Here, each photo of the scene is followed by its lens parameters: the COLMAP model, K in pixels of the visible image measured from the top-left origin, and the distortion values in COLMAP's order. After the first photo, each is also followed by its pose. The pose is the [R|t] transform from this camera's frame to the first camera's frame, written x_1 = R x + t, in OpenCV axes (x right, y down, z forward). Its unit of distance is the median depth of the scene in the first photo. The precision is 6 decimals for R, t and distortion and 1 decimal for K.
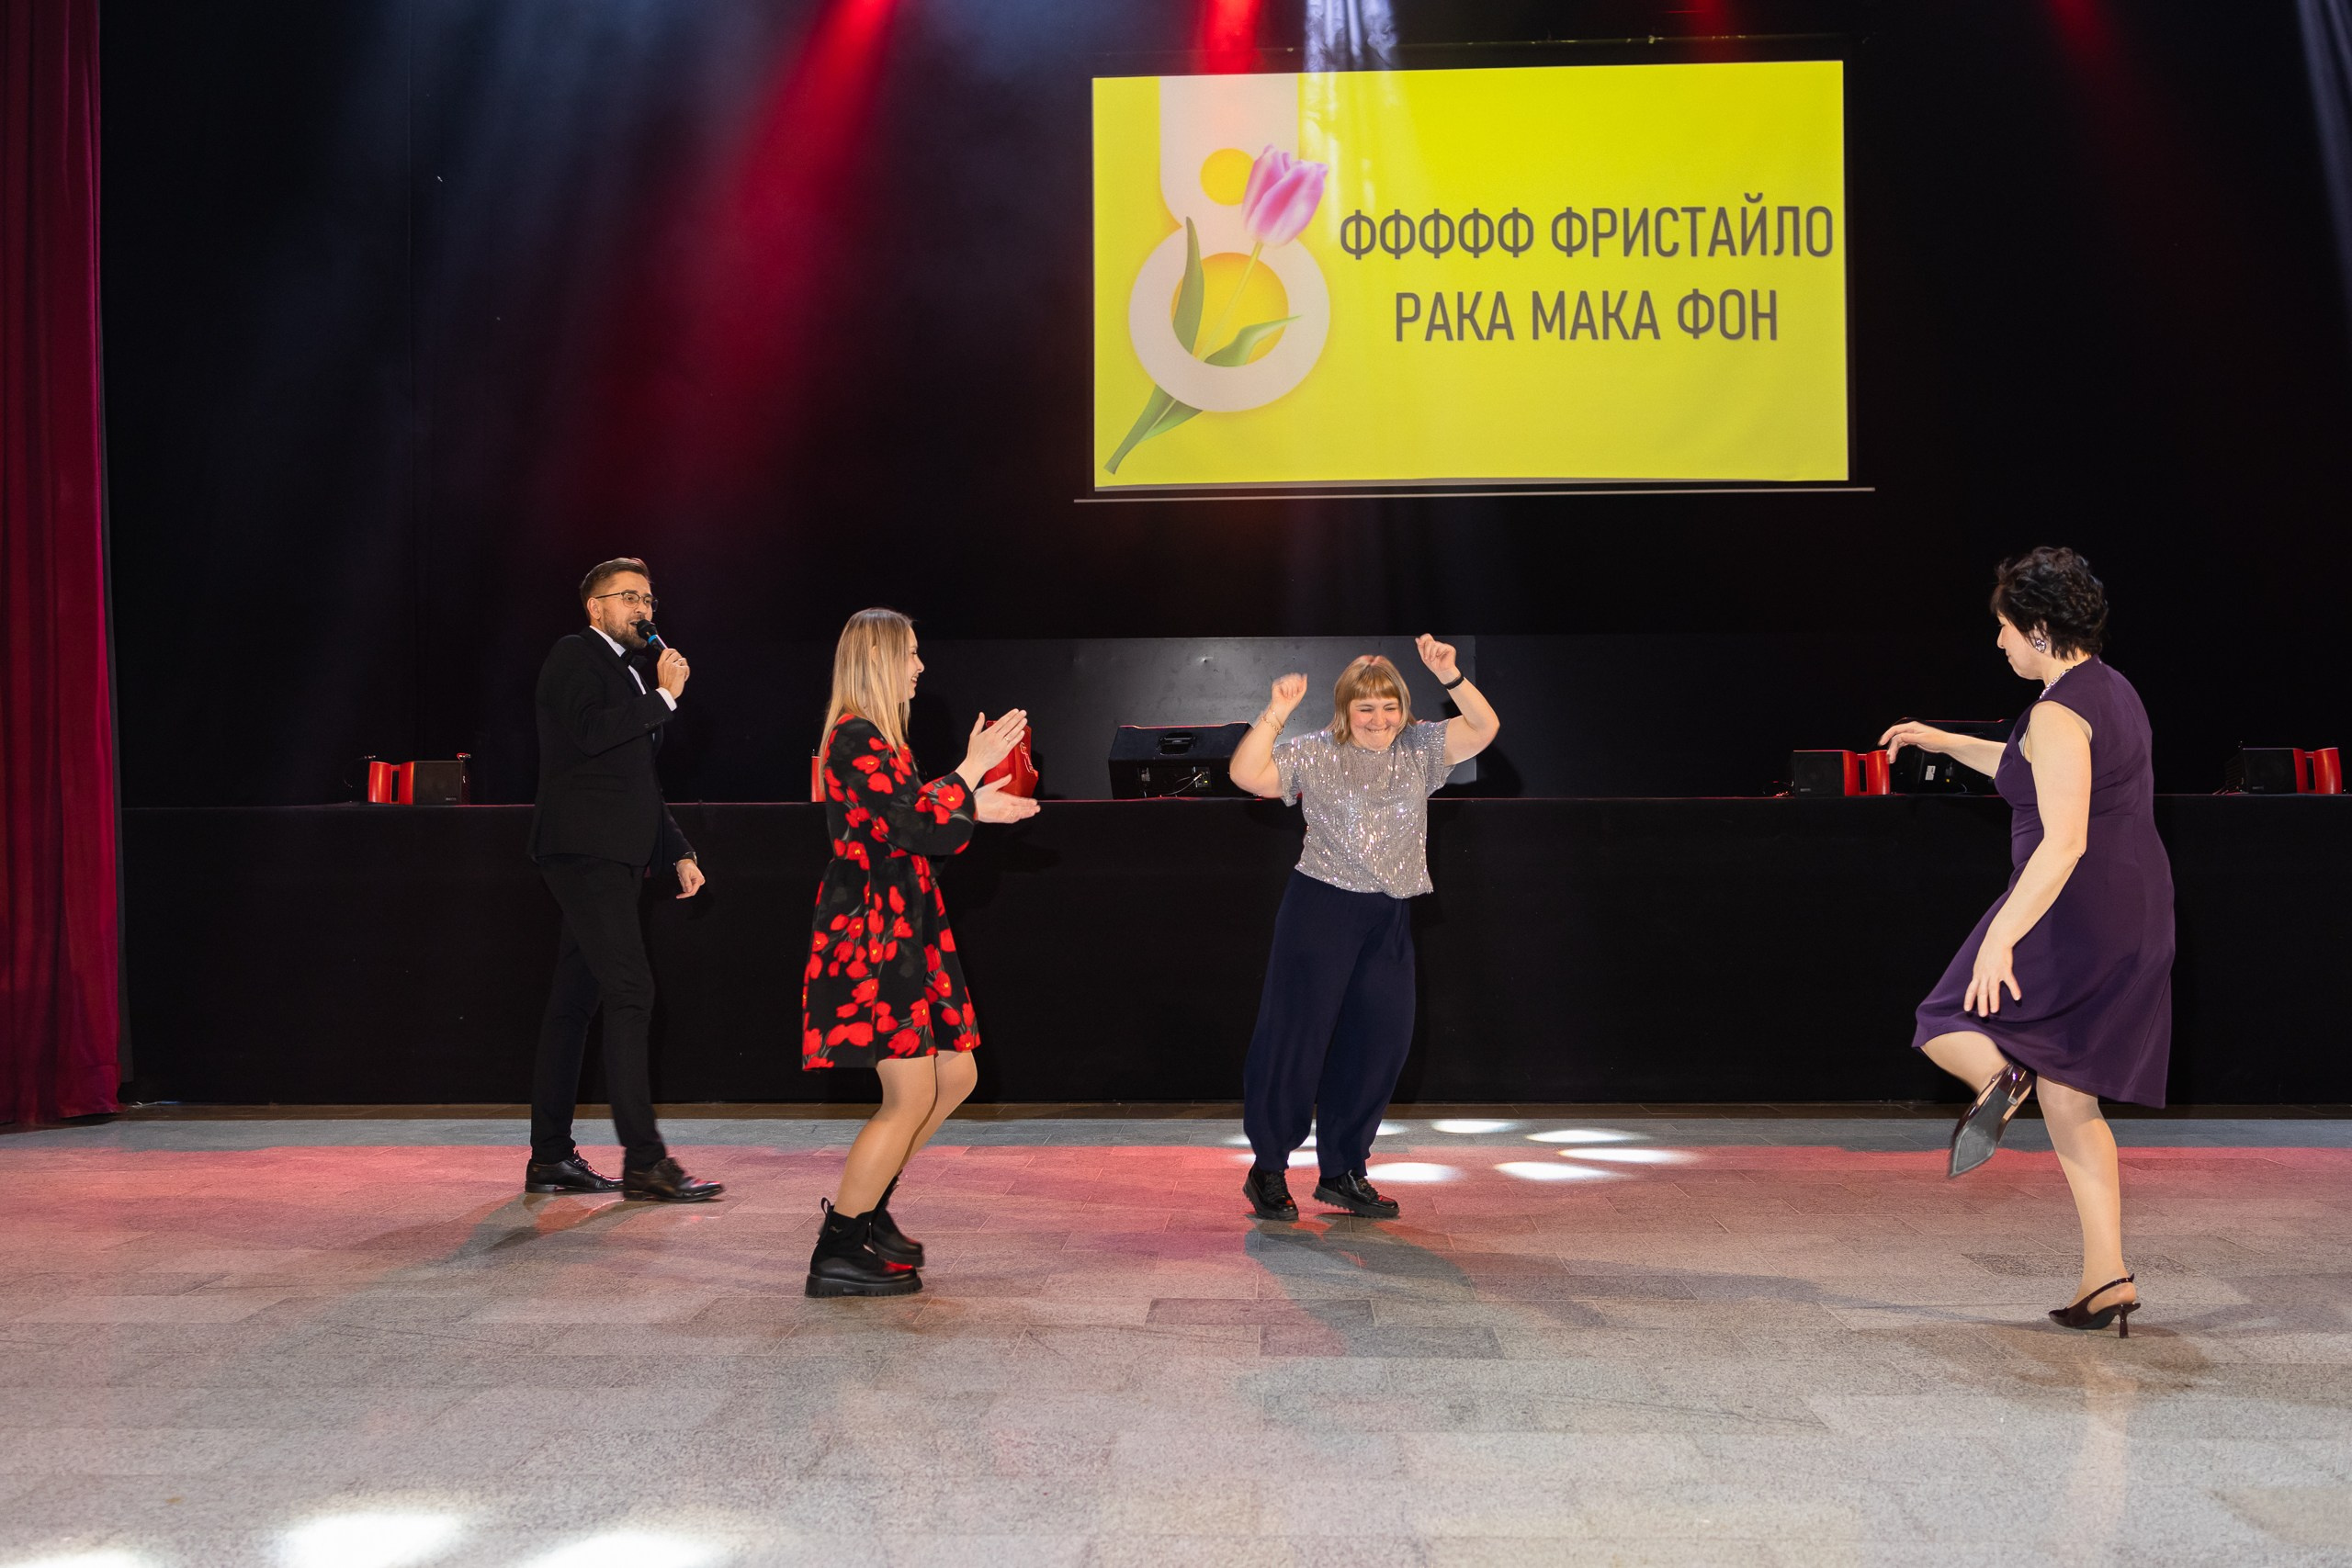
lens RADIAL K [[2315.5, 0, 1164.8], [0, 2315.5, 779.6], [0, 0, 1]] dist [0.012269, -0.023440]
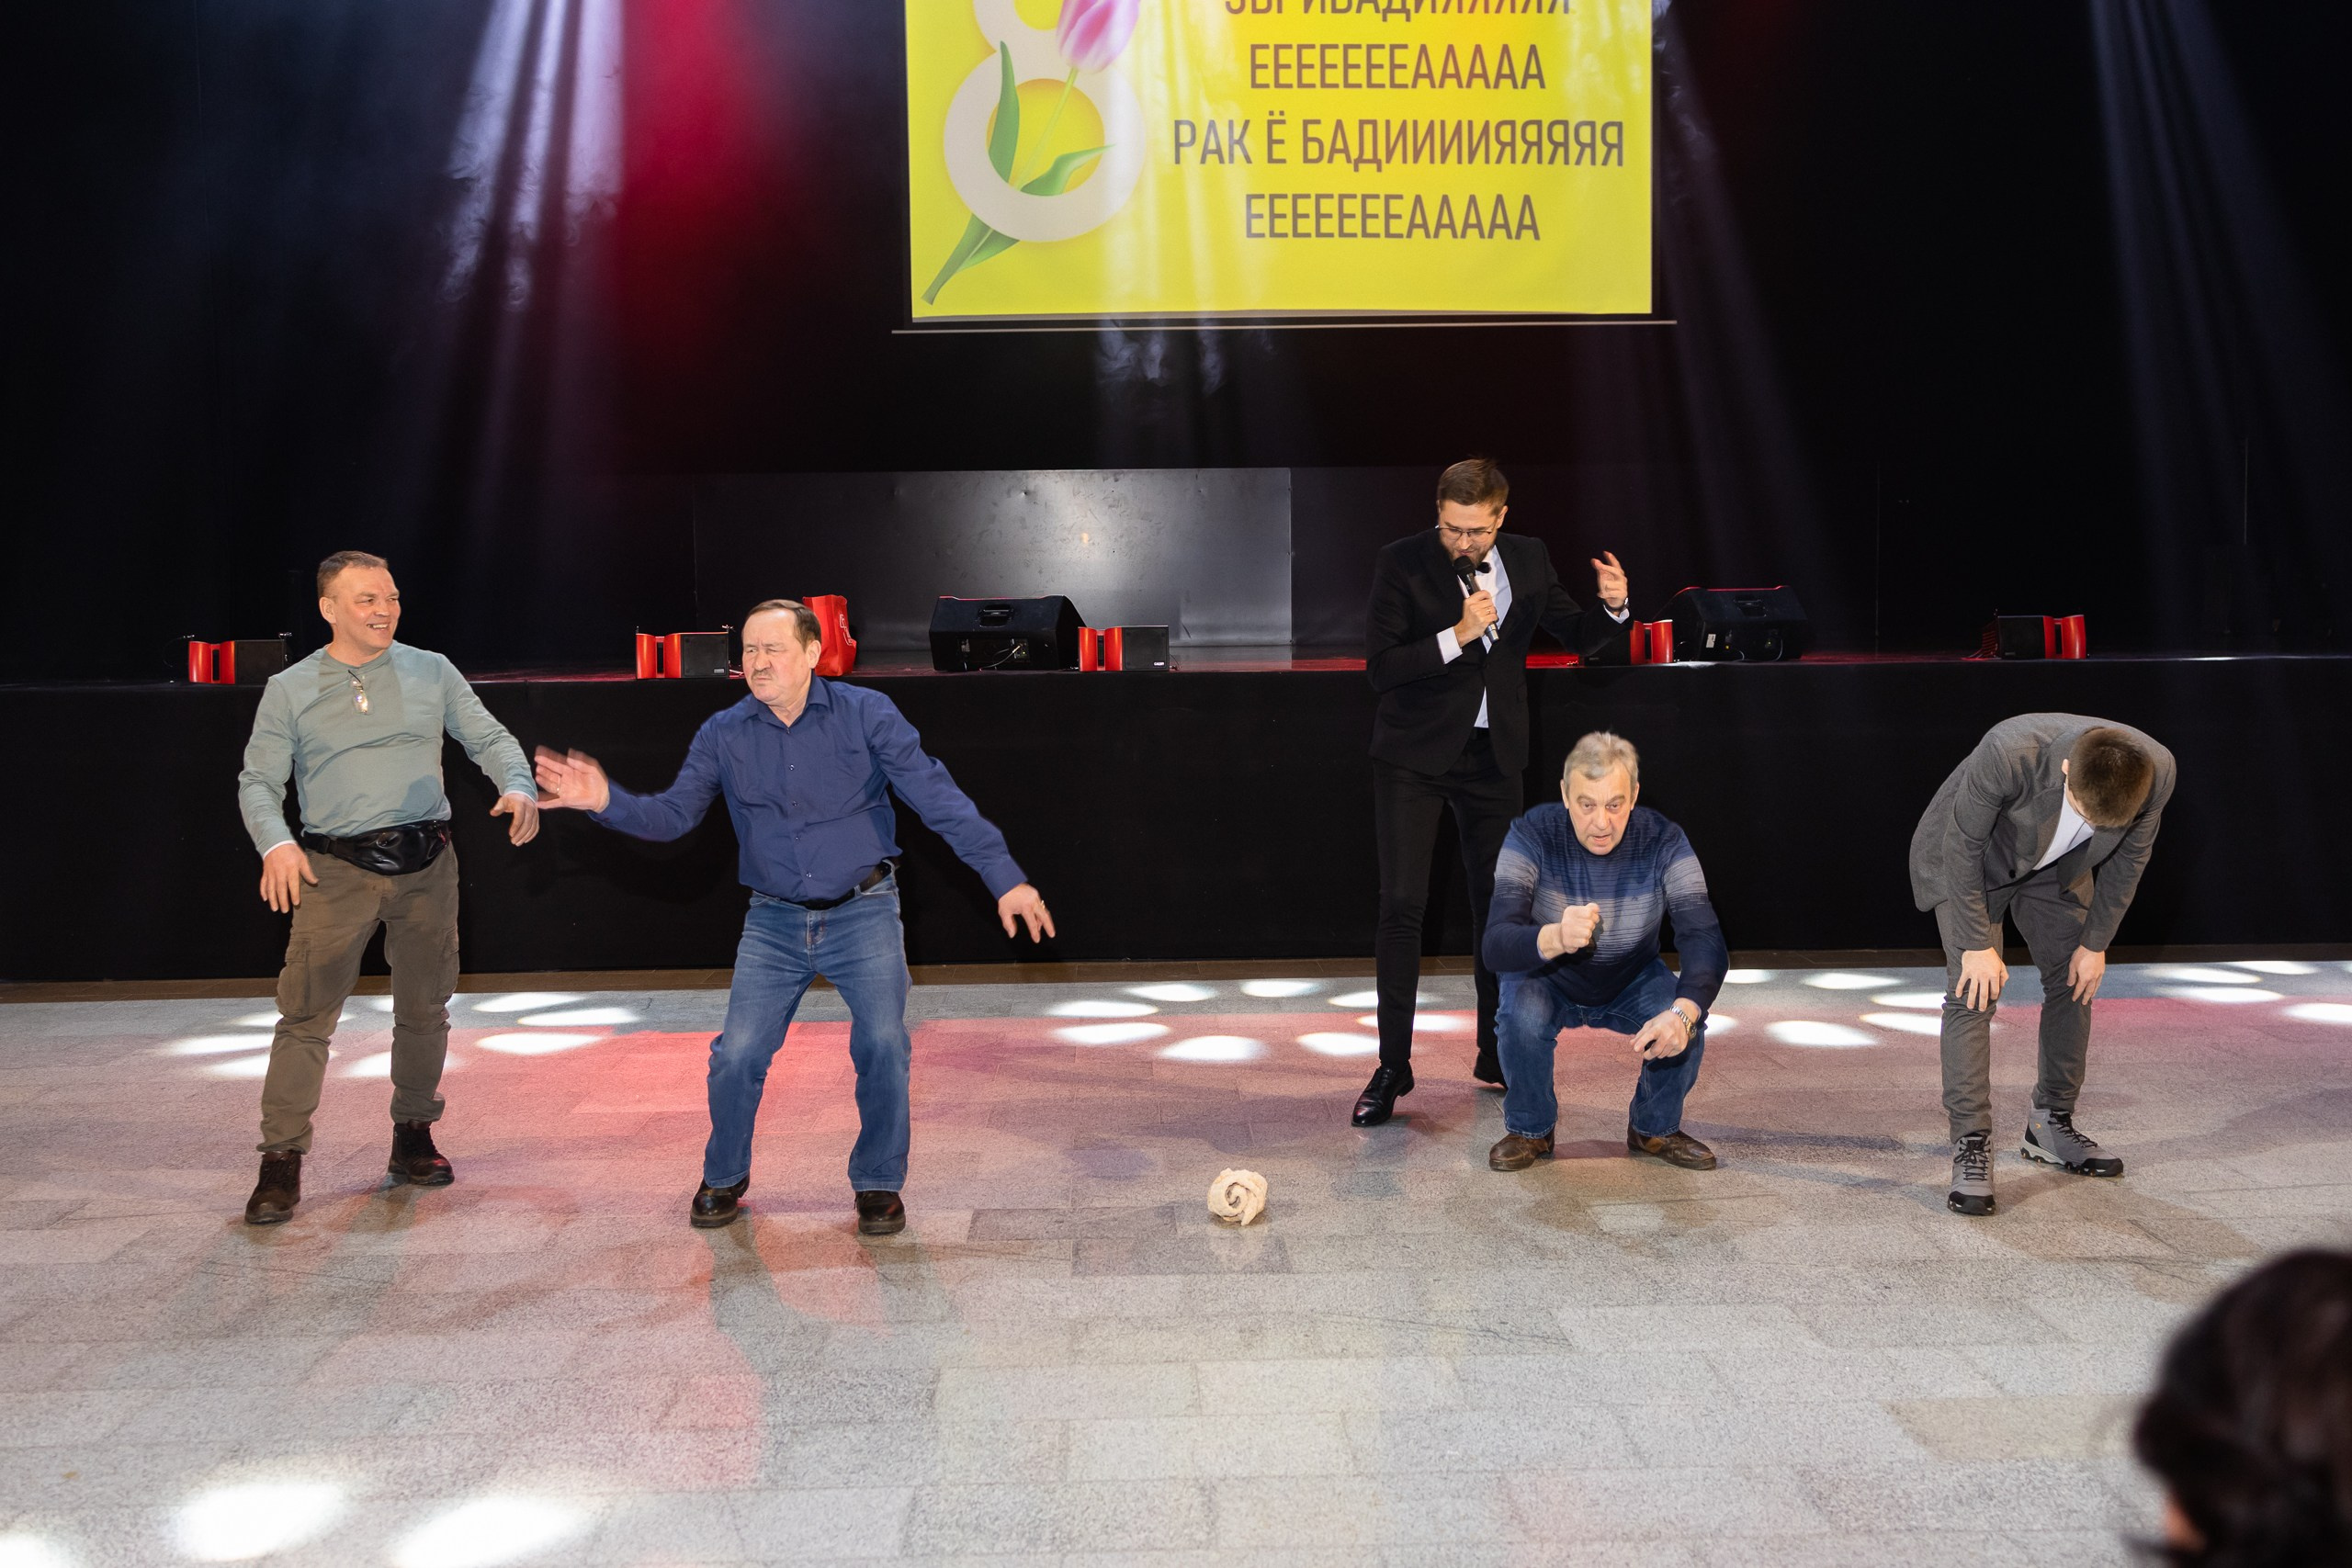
lens RADIAL K [[2324.9, 0, 1174.5], [0, 2324.9, 765.5], [0, 0, 1]] dist [0.000554, -0.001722]
pose [[0.996968, -0.014602, 0.076425, 0.004943], [0.006982, 0.995059, 0.099039, -0.055628], [-0.077493, -0.098205, 0.992144, -0.040243]]
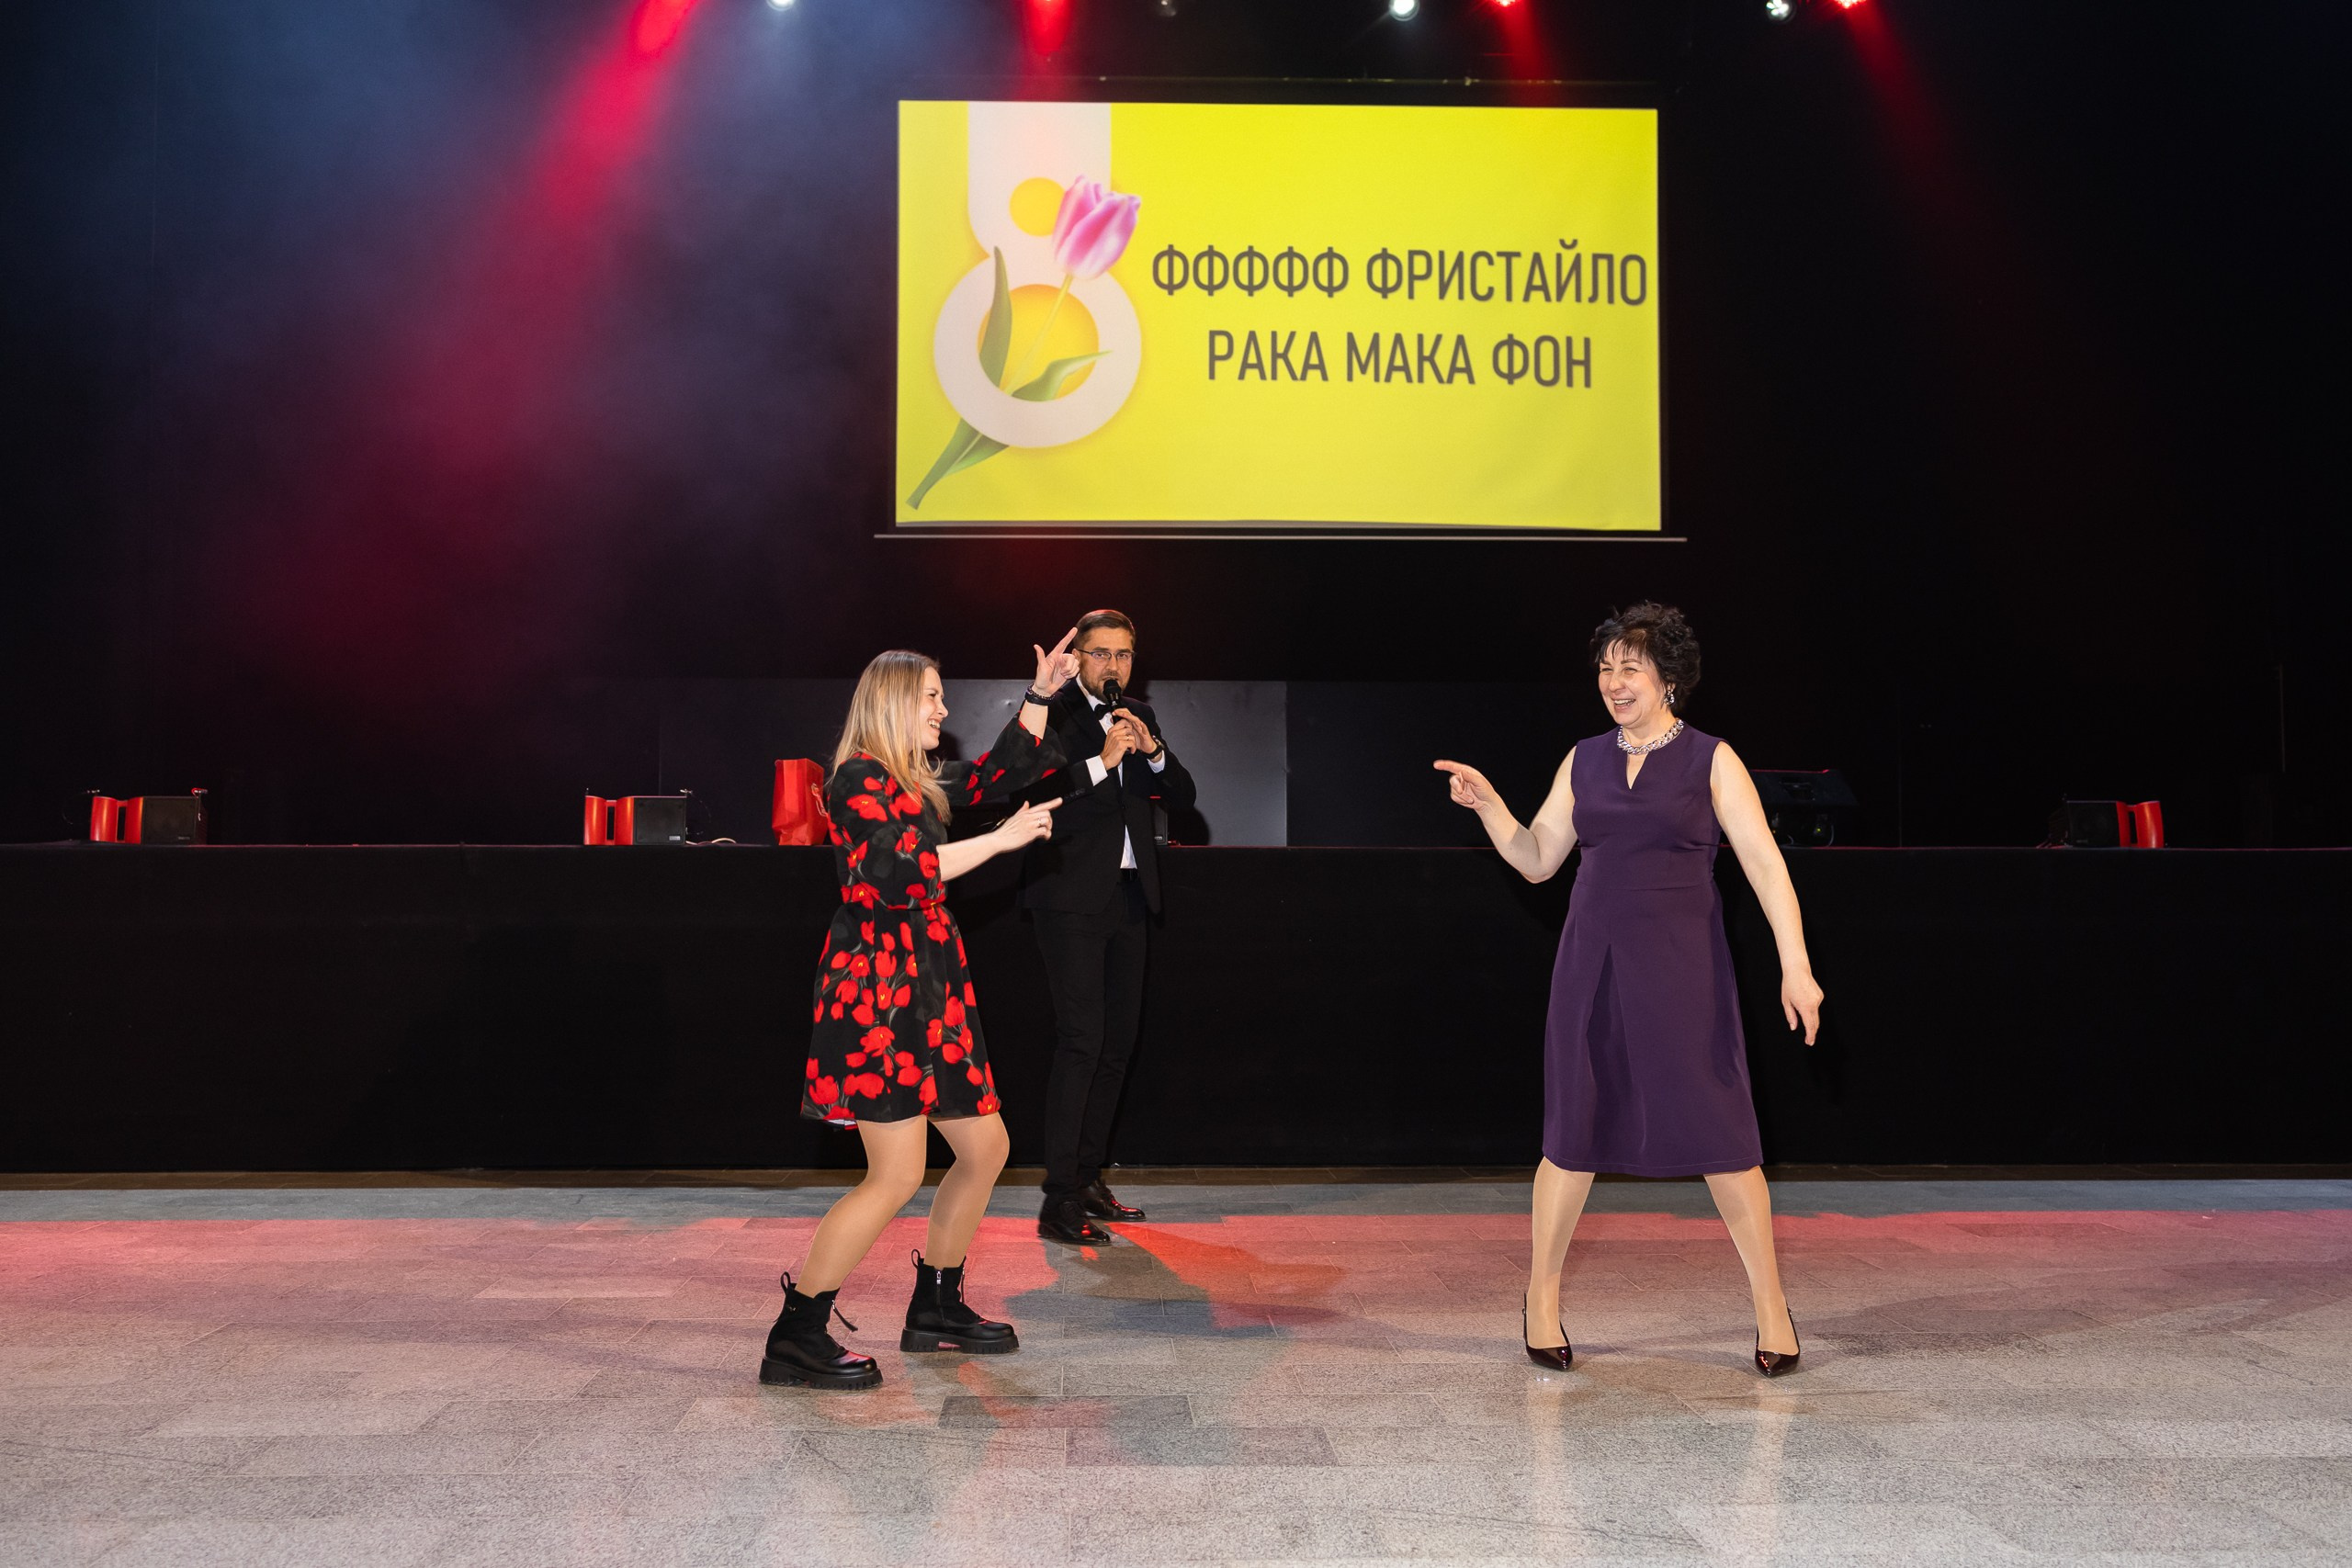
lens RADIAL K [[2312.2, 0, 1175.5], [0, 2312.2, 772.5], [0, 0, 1]] dist [-0.000492, 0.003376]
pose [[0.995876, 0.011037, 0.090054, -0.000056], [-0.008776, 0.999637, -0.025468, 0.002538], [-0.090302, 0.024573, 0.995611, 0.058241]]
